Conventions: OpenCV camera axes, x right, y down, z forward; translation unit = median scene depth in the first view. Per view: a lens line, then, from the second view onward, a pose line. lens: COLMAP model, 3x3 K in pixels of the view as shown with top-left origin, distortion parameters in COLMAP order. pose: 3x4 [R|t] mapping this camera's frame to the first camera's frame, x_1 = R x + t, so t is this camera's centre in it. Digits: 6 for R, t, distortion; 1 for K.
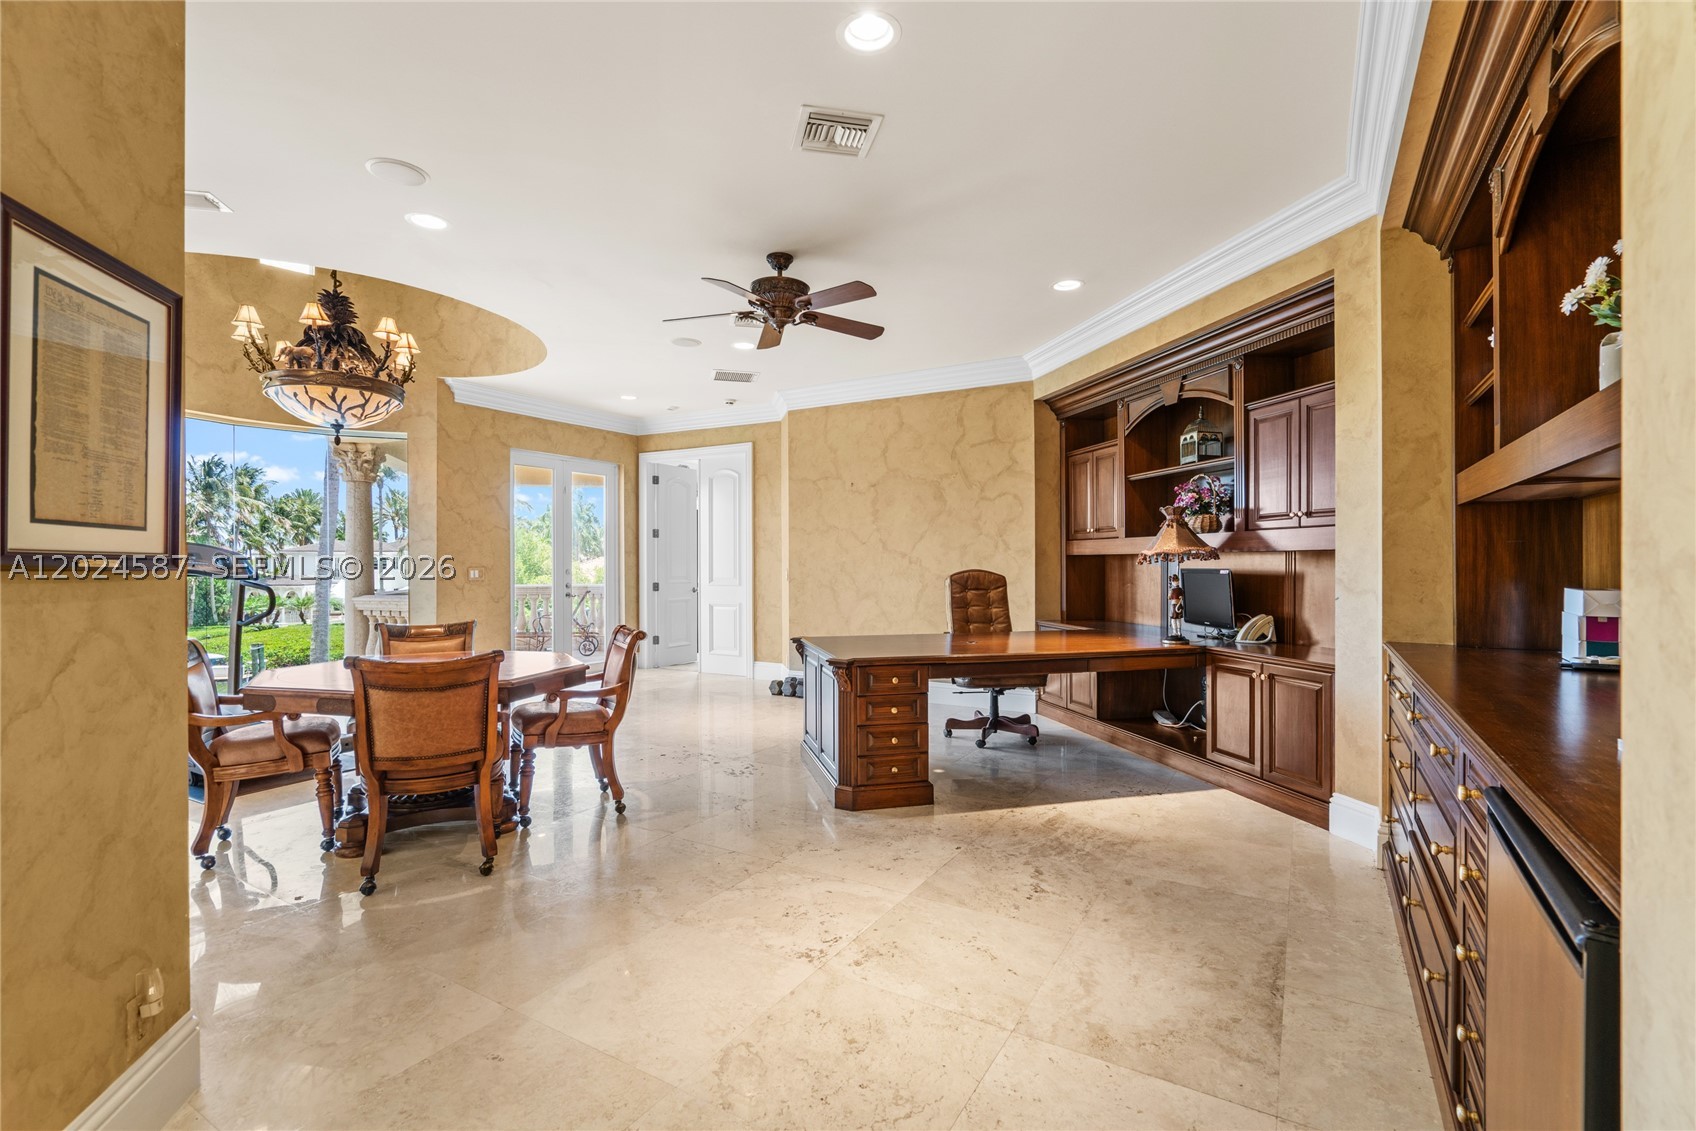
lens RADIAL K [[757.4, 0, 854.0], [0, 757.4, 562.3], [0, 0, 1]] dist [0.002900, 0.000428]
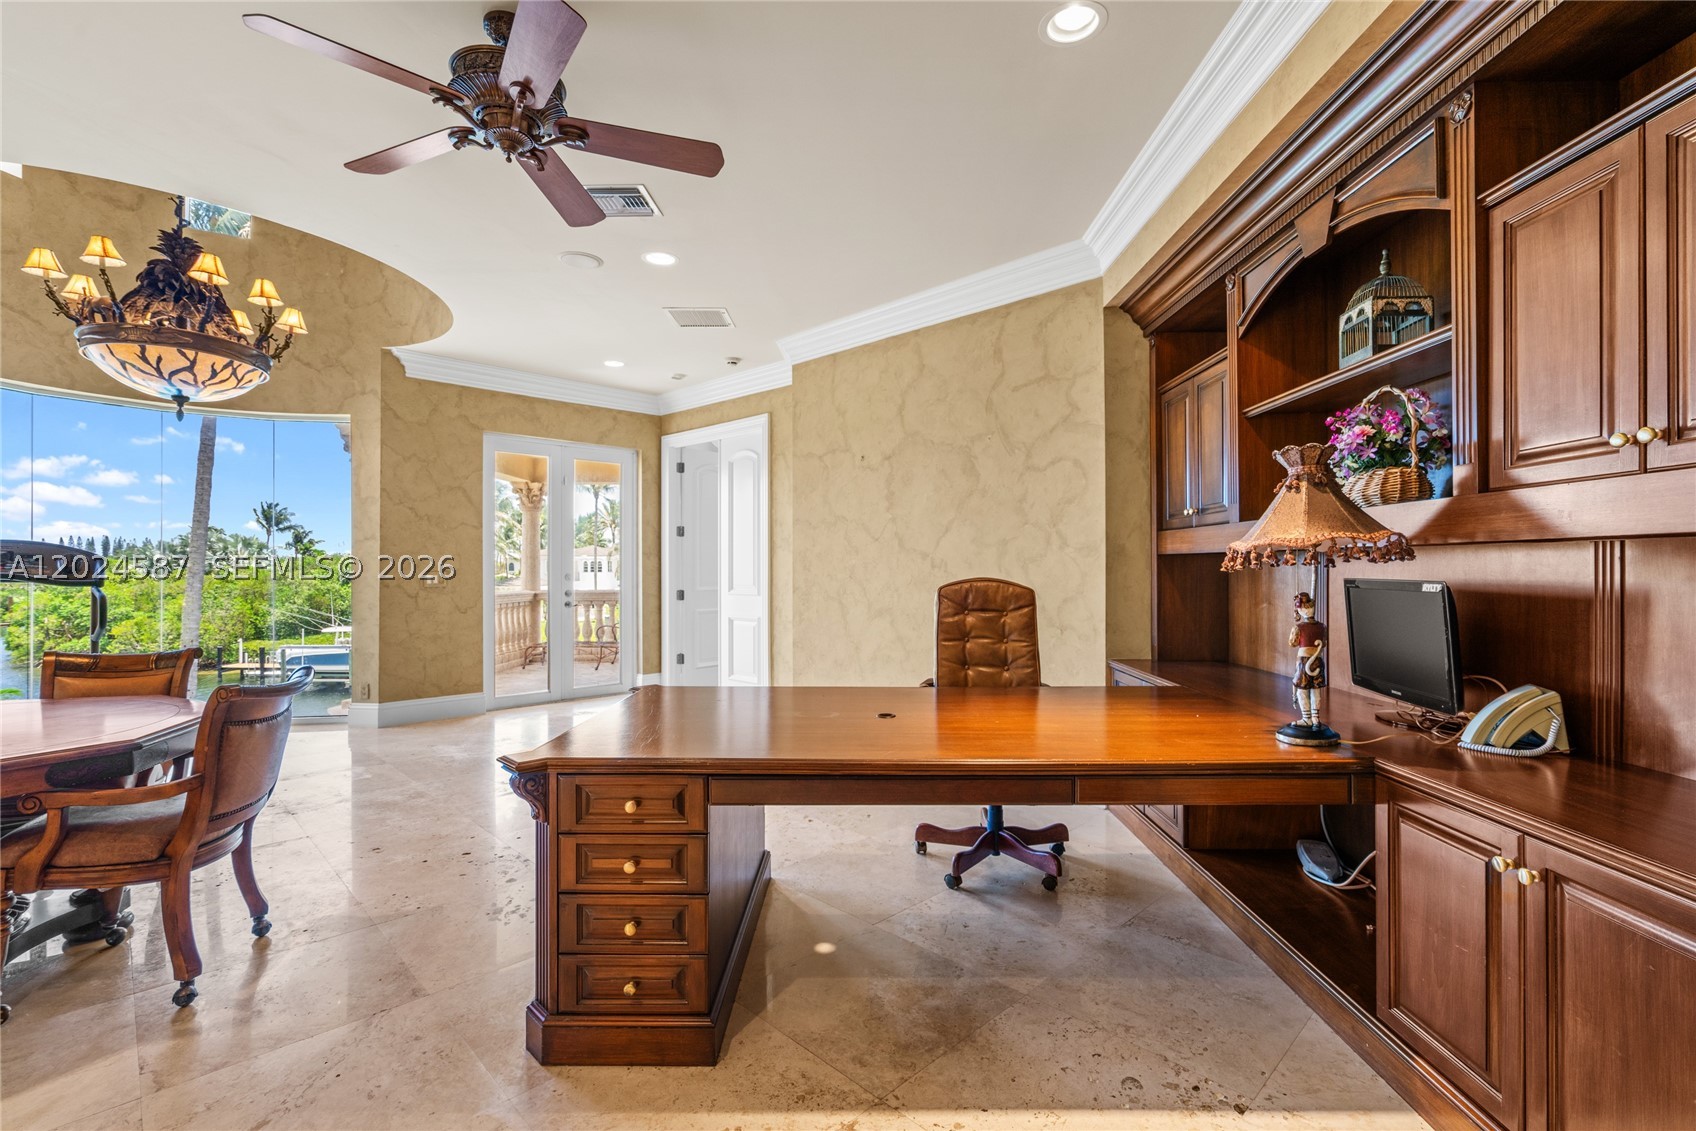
lens RADIAL K [[757.4, 0, 854.0], [0, 757.4, 562.3], [0, 0, 1]] dist [0.002900, 0.000428]
pose [[0.968485, -0.000252, -0.249070, 0.194434], [-0.000929, 0.999989, -0.004624, -0.000239], [0.249069, 0.004709, 0.968474, 0.344690]]
